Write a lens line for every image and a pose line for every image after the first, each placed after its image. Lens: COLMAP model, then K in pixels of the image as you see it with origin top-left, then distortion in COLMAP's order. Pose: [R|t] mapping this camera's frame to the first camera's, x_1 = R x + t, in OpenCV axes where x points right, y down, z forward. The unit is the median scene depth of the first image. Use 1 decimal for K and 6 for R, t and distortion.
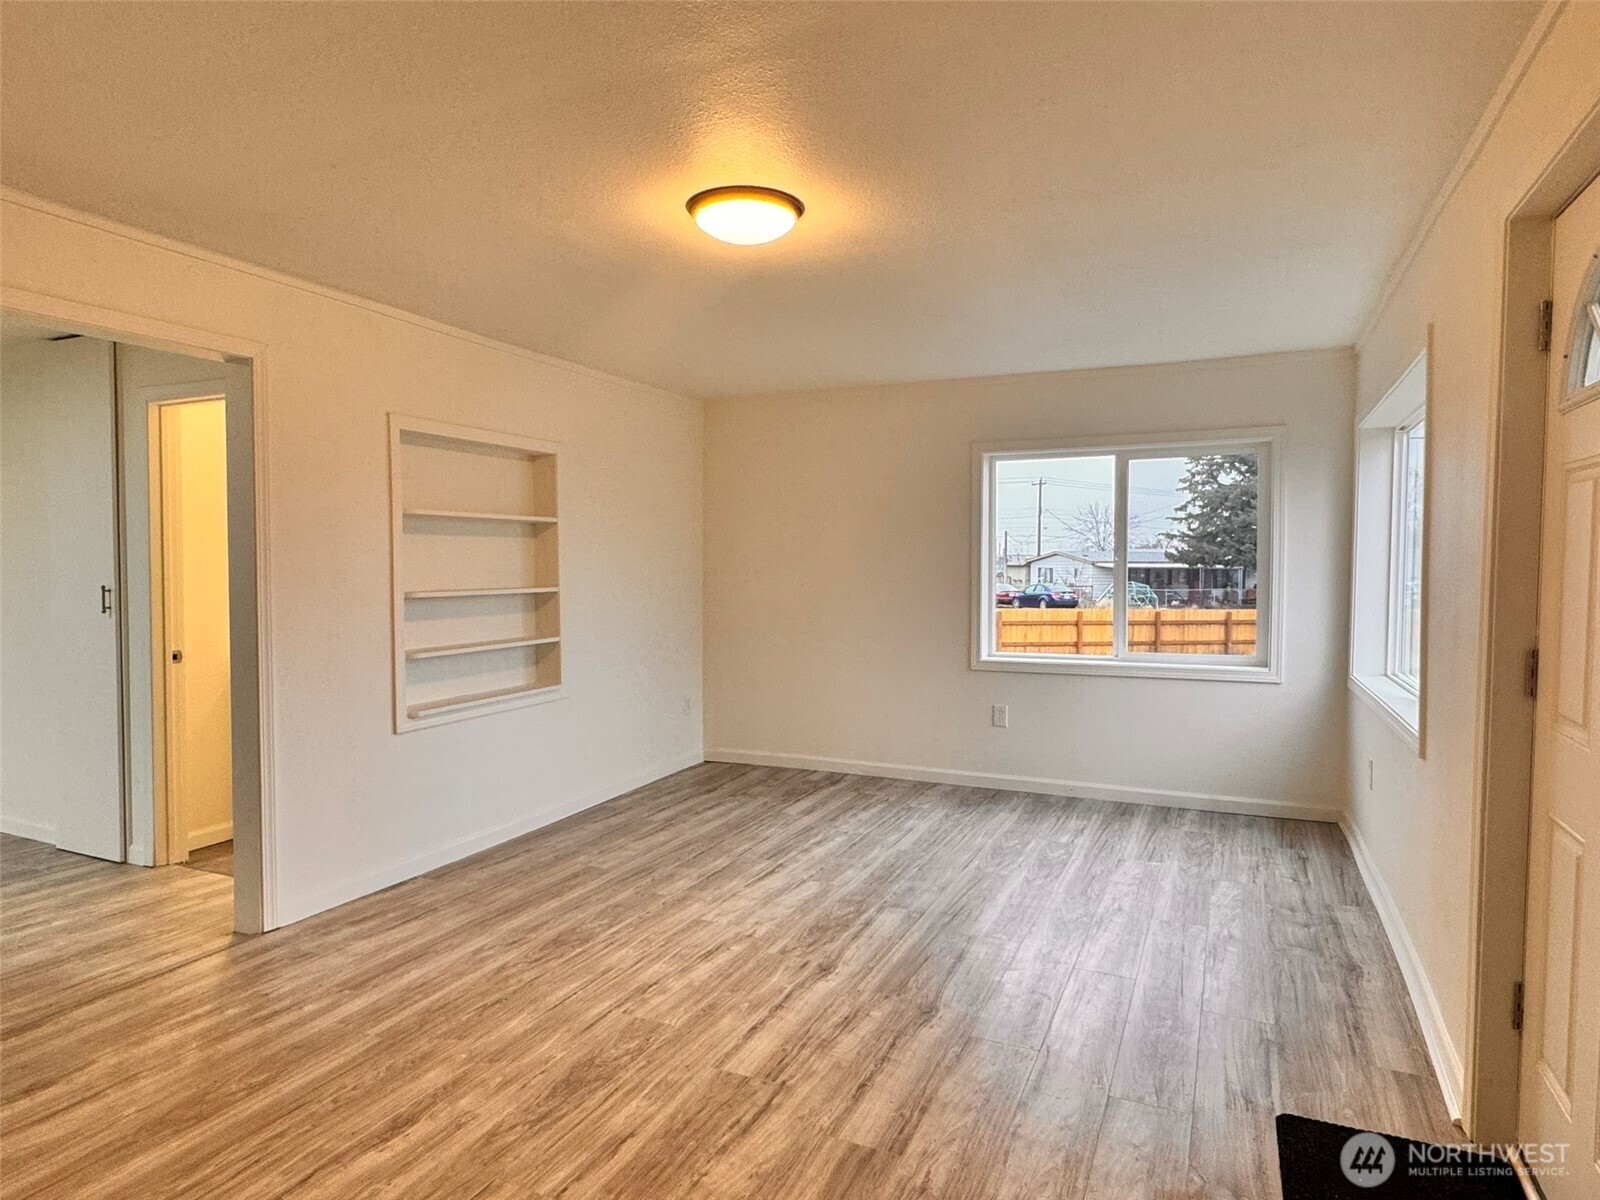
lens RADIAL K [[940.7, 0, 793.7], [0, 940.7, 598.7], [0, 0, 1]] dist [0.037314, -0.000698]
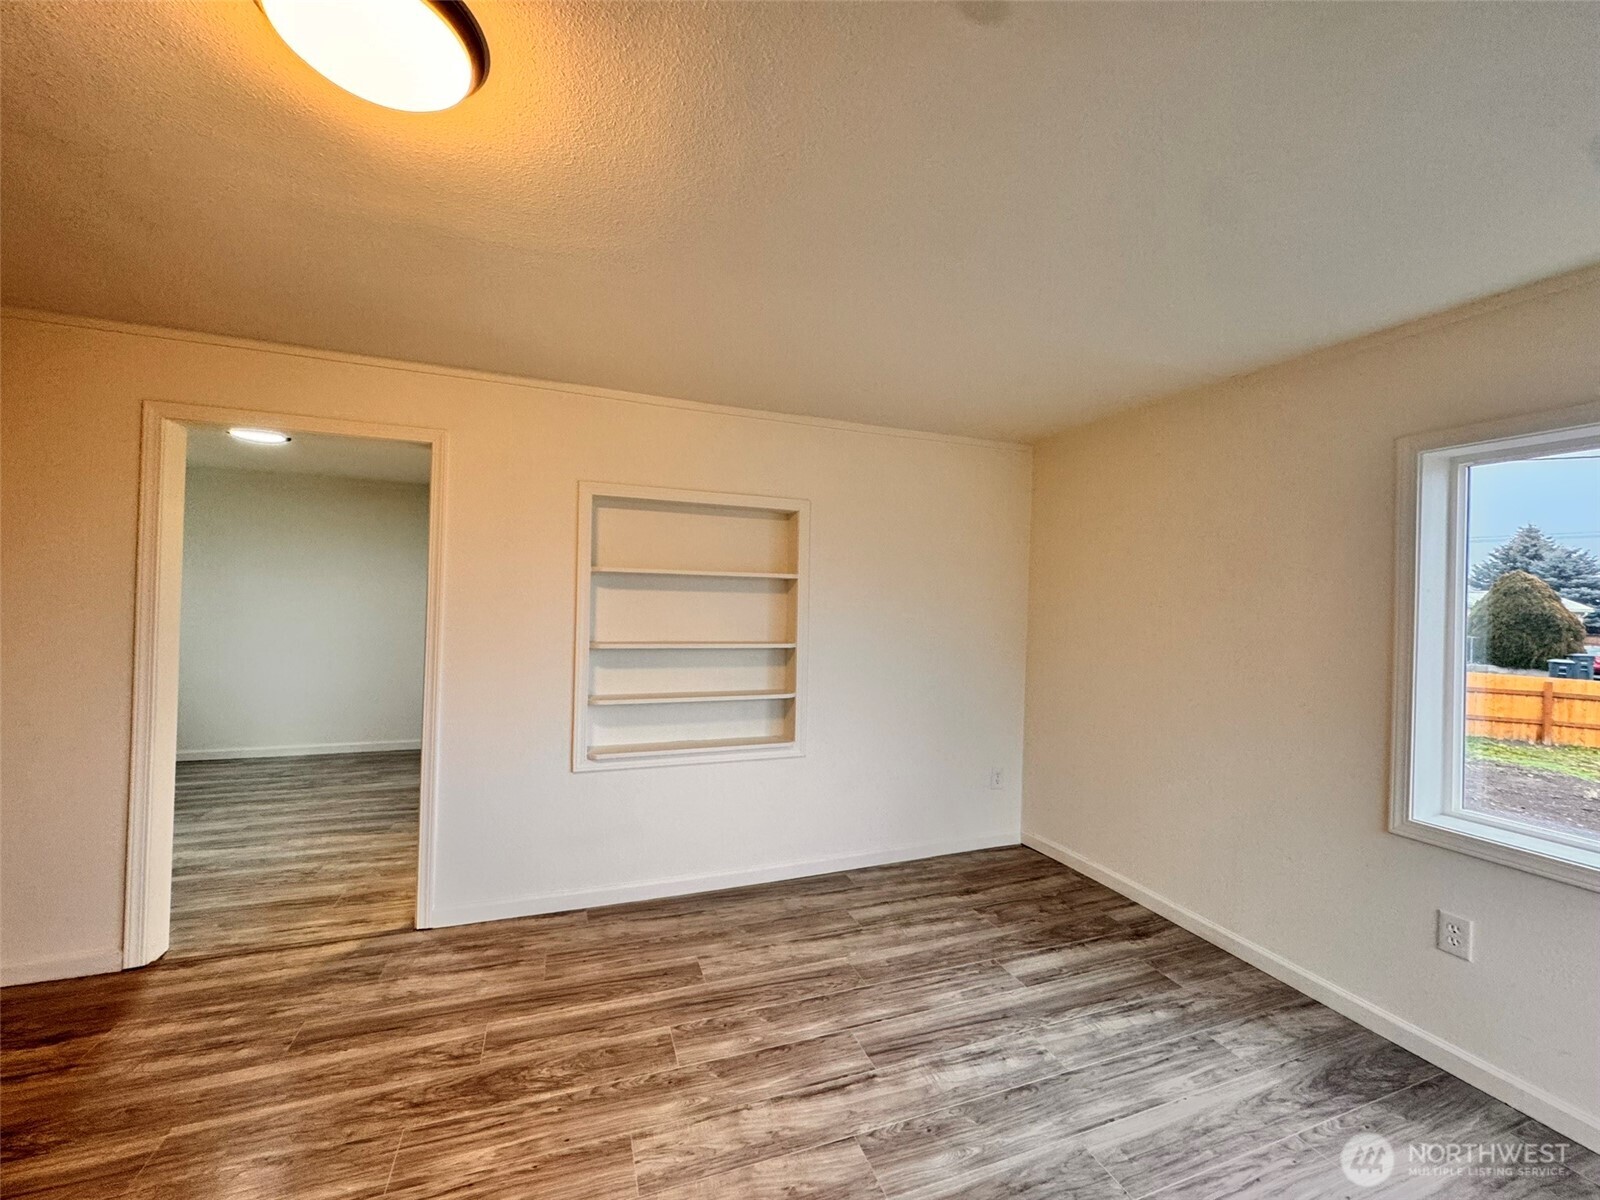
lens RADIAL K [[634.9, 0, 805.1], [0, 634.9, 600.7], [0, 0, 1]] dist [0.002780, -0.000038]
pose [[0.715889, 0.015968, -0.698031, 0.251009], [-0.053001, 0.998097, -0.031524, -0.040773], [0.696200, 0.059564, 0.715373, 0.584675]]
